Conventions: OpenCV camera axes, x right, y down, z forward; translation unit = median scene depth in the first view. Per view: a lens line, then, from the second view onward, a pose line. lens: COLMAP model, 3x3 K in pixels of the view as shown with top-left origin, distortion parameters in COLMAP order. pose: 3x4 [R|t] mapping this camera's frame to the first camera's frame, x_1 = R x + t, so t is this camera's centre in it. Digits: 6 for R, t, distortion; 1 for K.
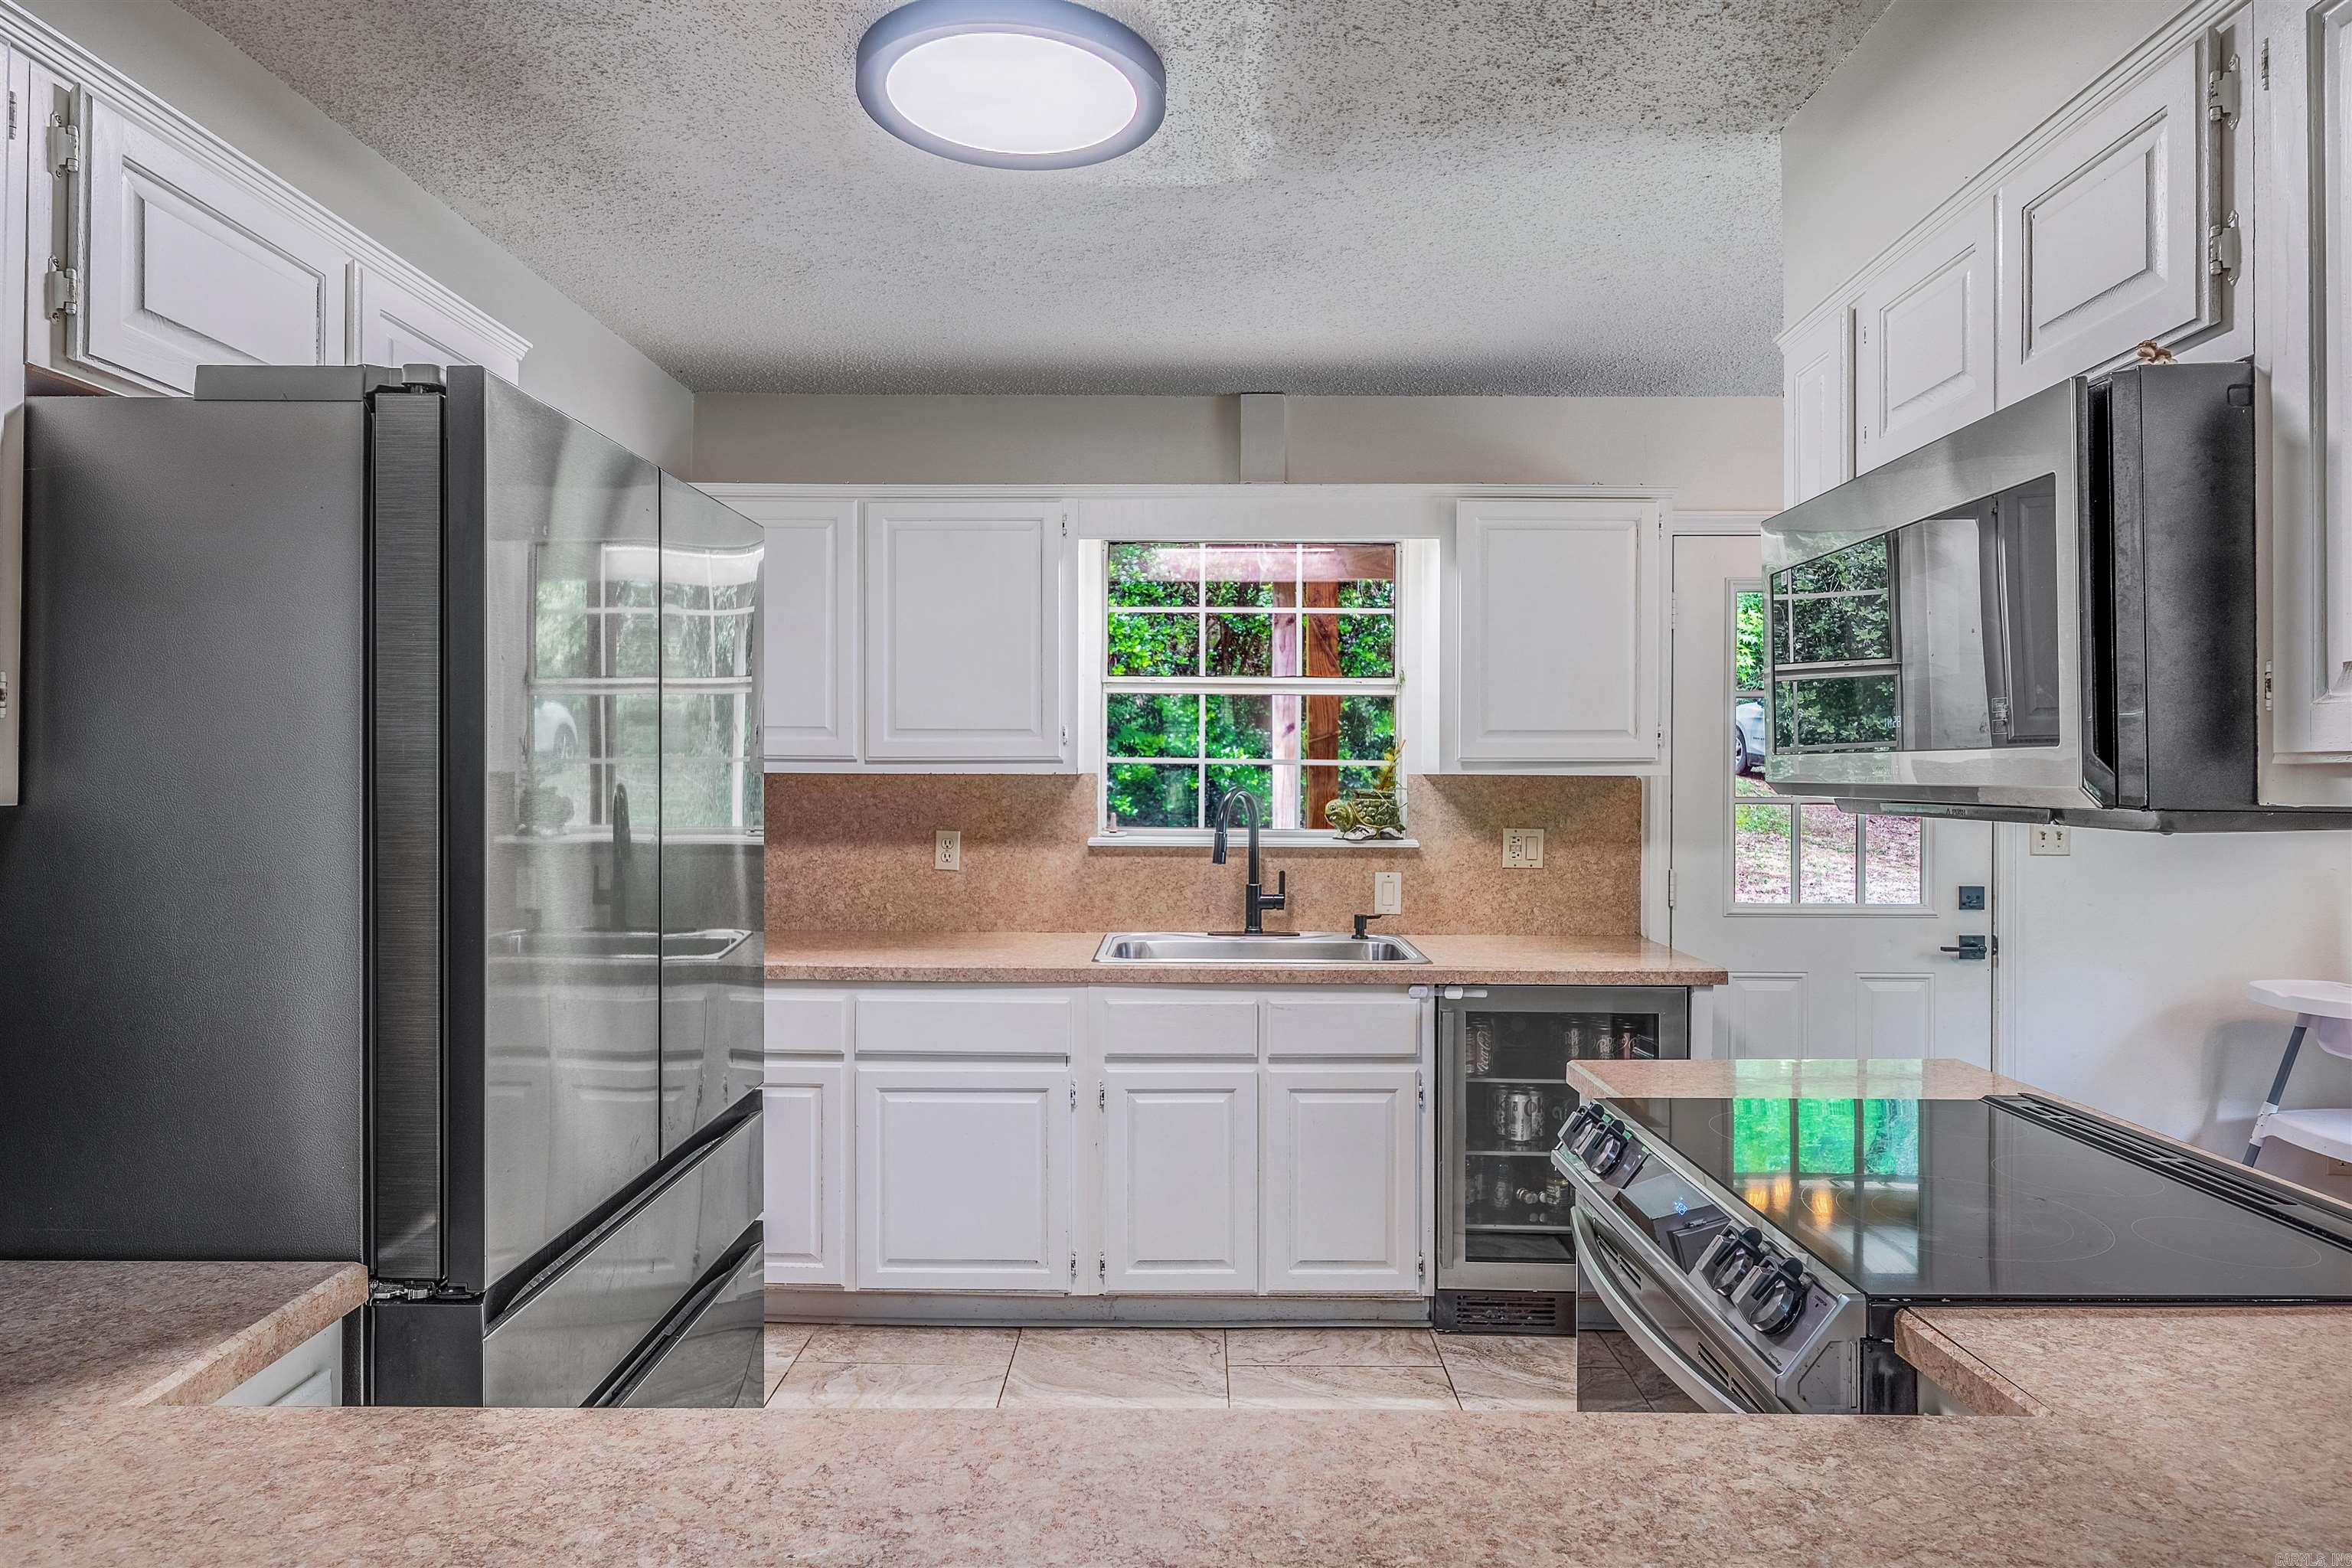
lens RADIAL K [[1377.1, 0, 1176.0], [0, 1377.1, 784.0], [0, 0, 1]] dist [-0.001143, -0.000340]
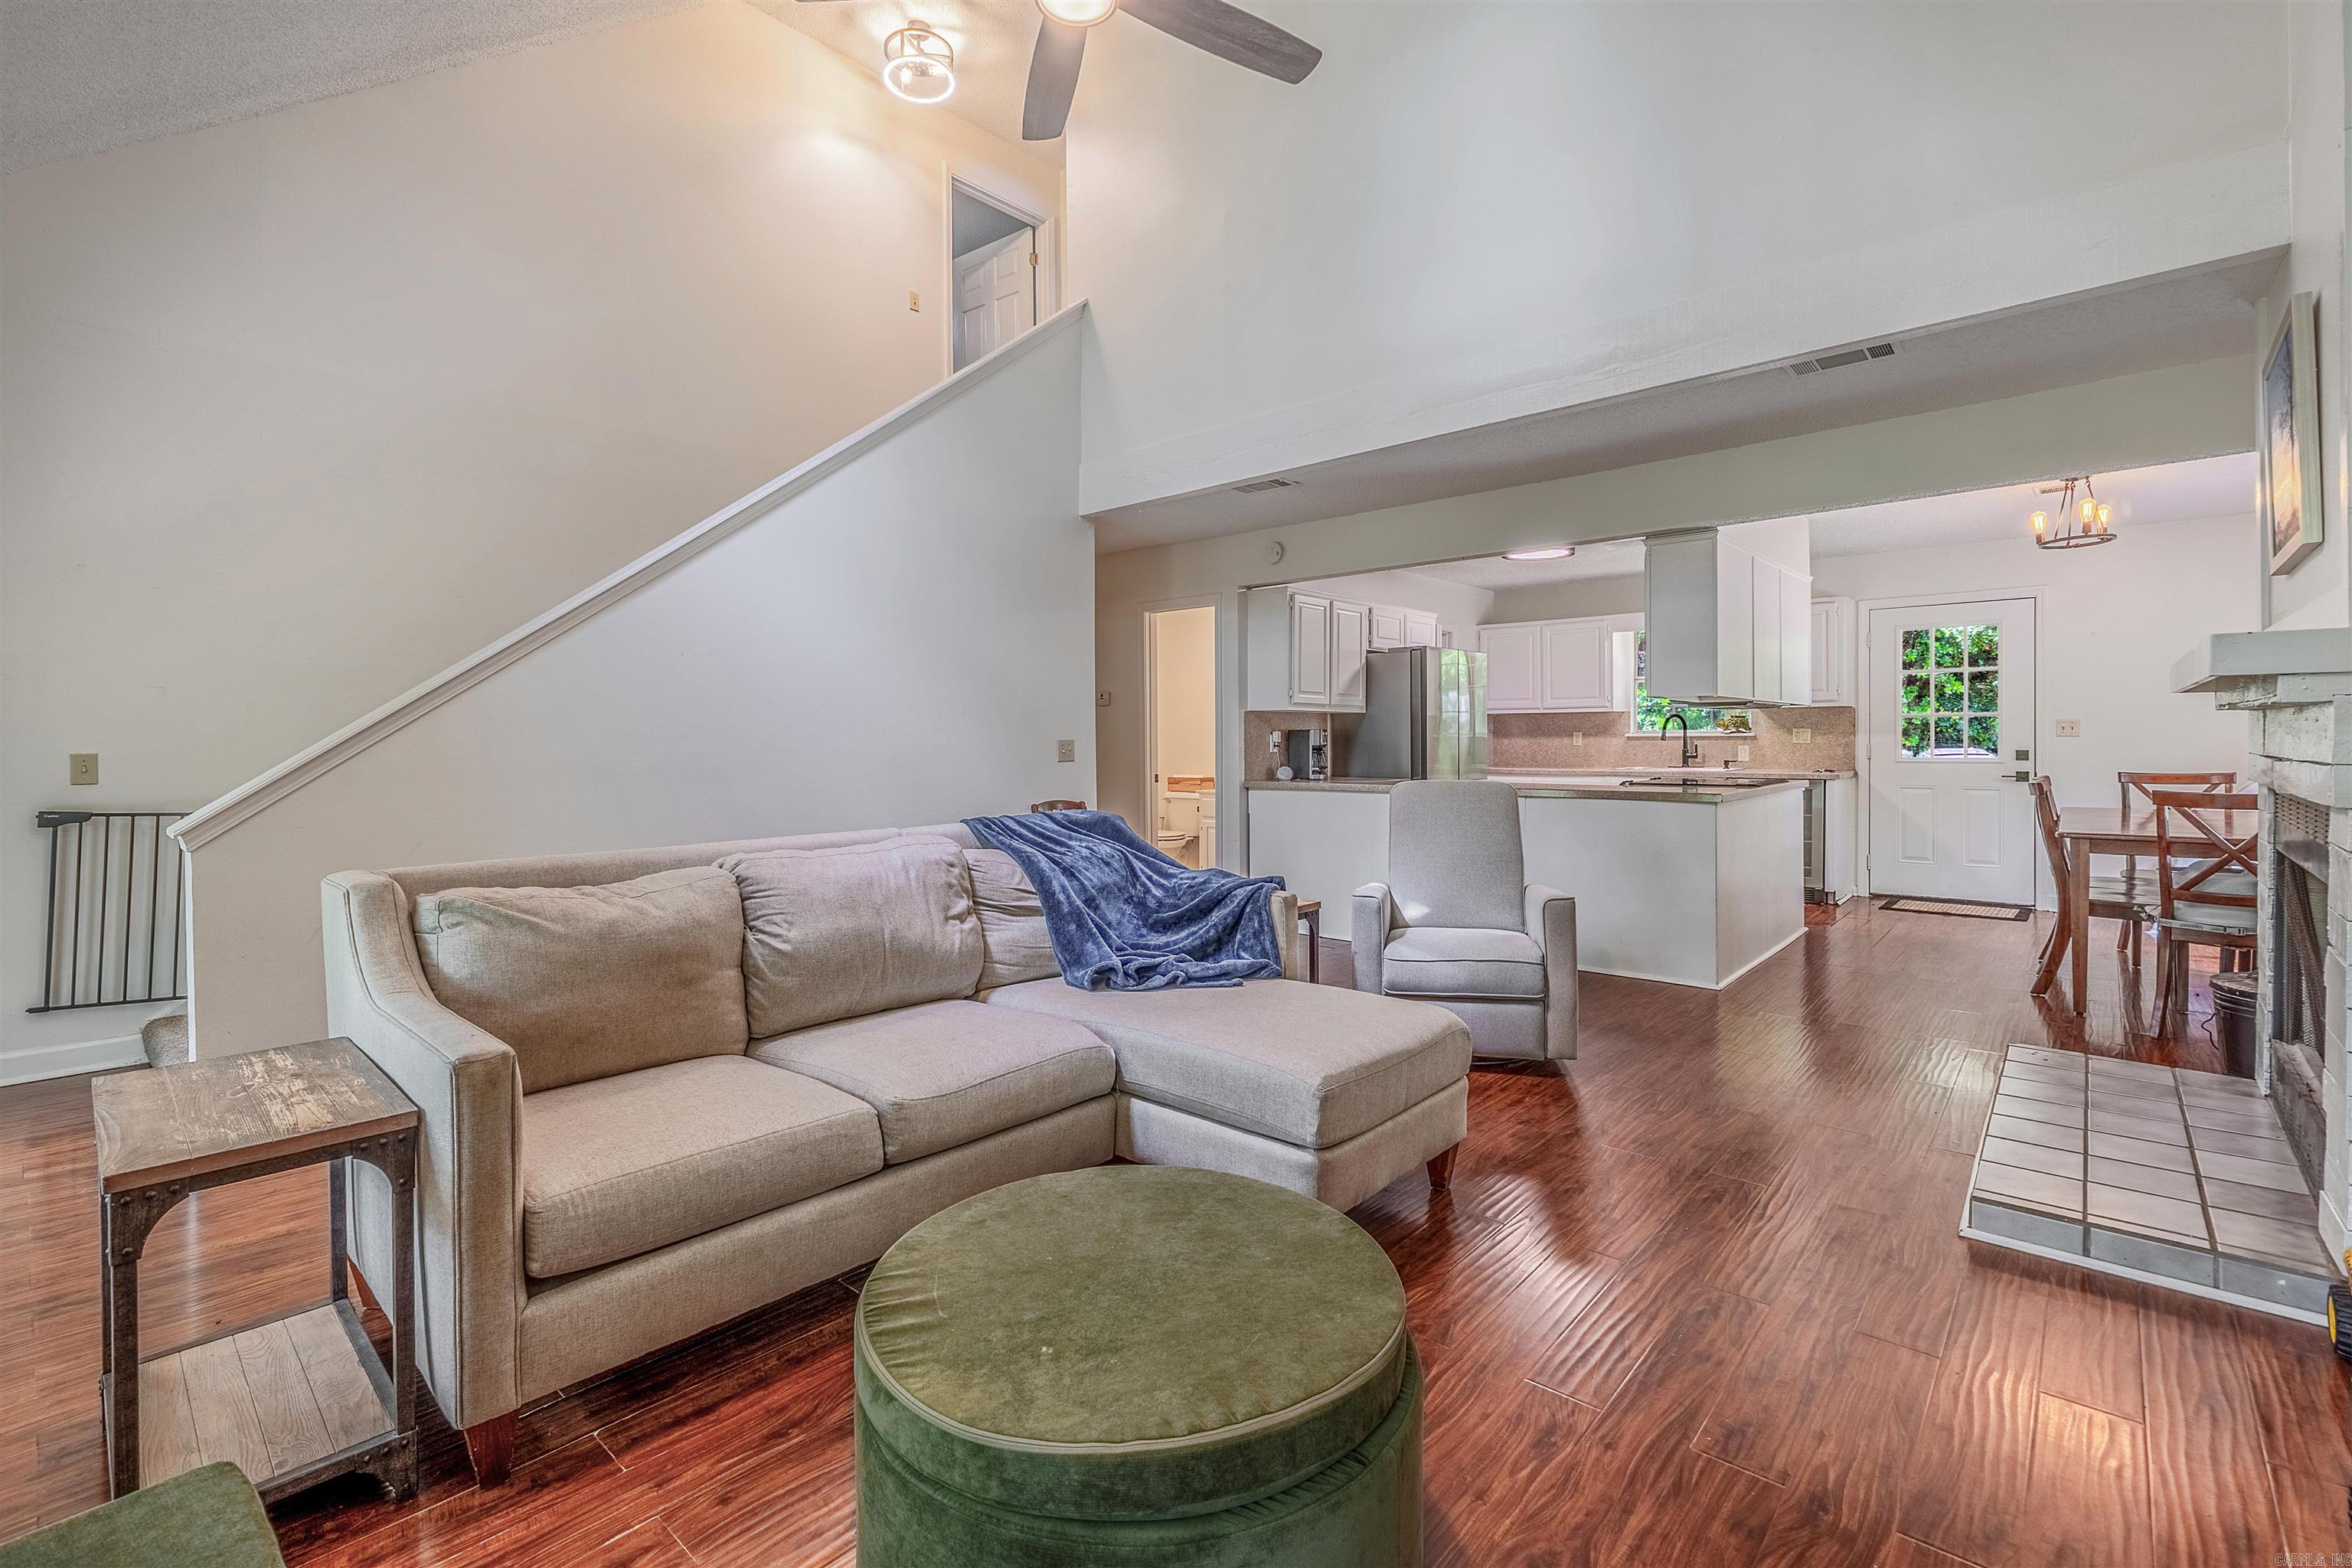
lens RADIAL K [[1044.9, 0, 1174.9], [0, 1044.9, 750.0], [0, 0, 1]] dist [0.015004, 0.000035]
pose [[0.751383, -0.000598, -0.659867, 0.668652], [0.002906, 0.999993, 0.002403, 0.064852], [0.659861, -0.003723, 0.751379, -1.256202]]
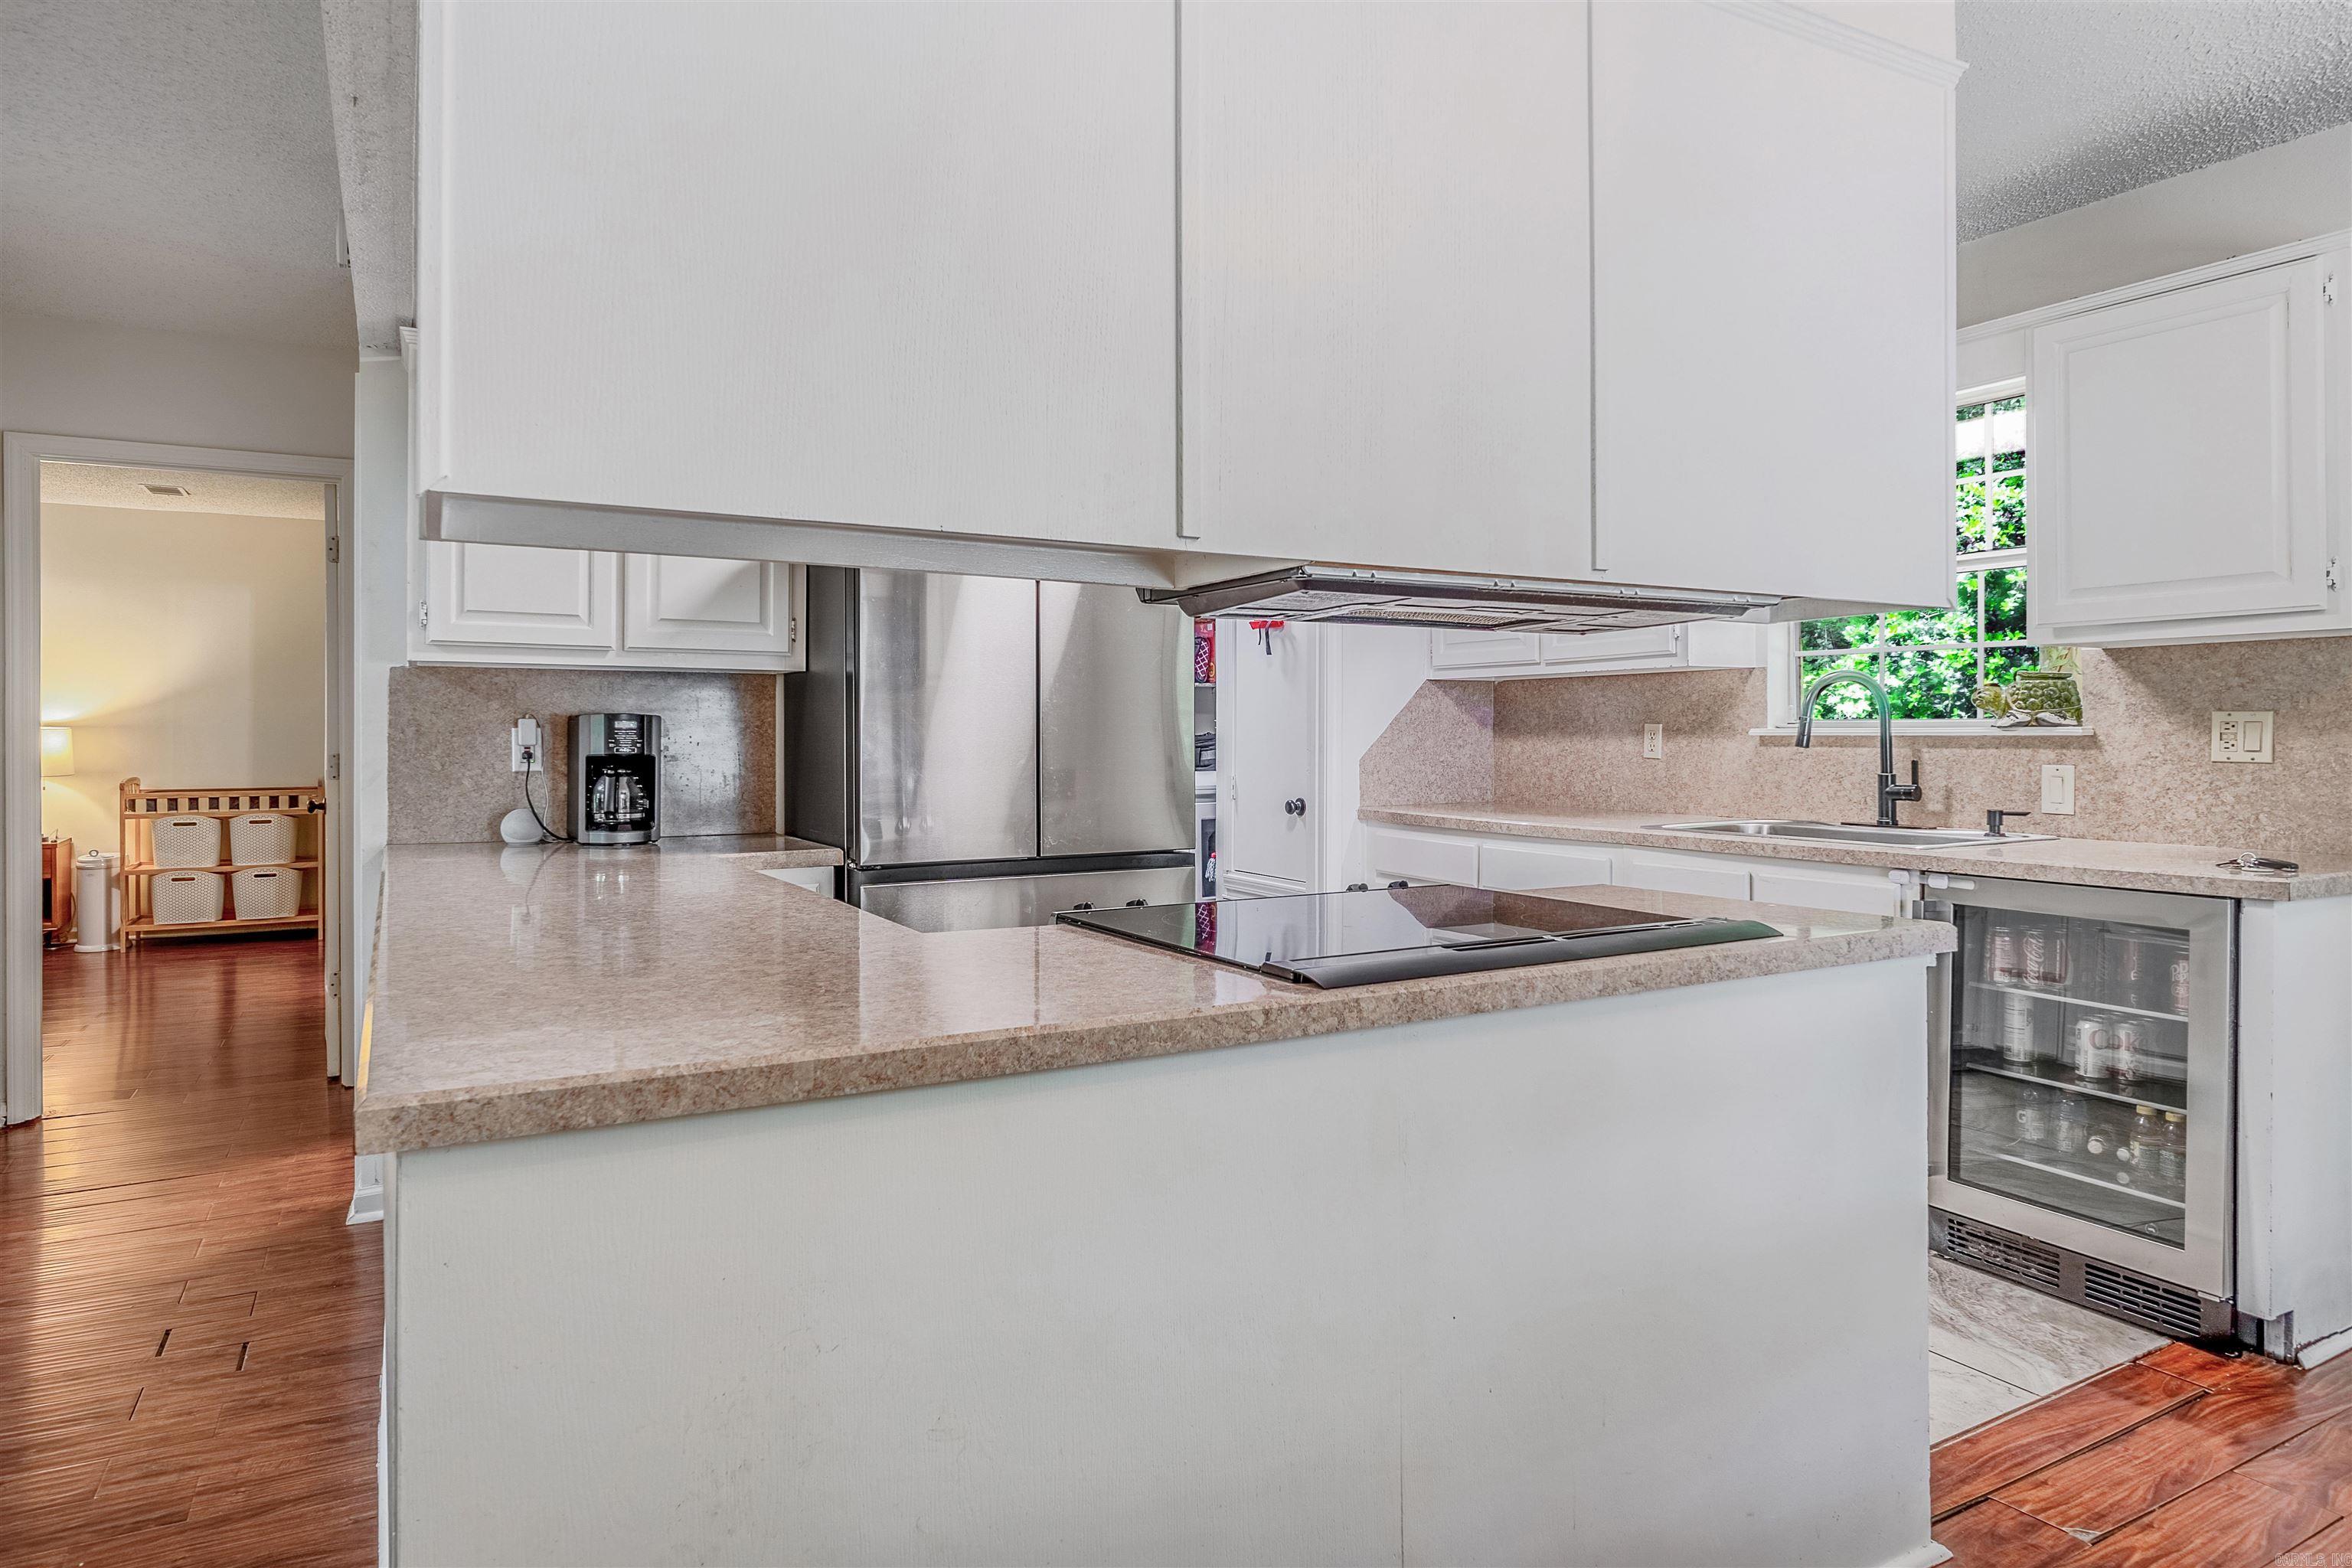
lens RADIAL K [[1371.3, 0, 1171.7], [0, 1371.3, 736.9], [0, 0, 1]] dist [-0.000780, 0.000038]
pose [[0.500741, -0.003744, -0.865589, 0.619349], [-0.003363, 0.999975, -0.006271, 0.053690], [0.865591, 0.006051, 0.500715, 0.090122]]
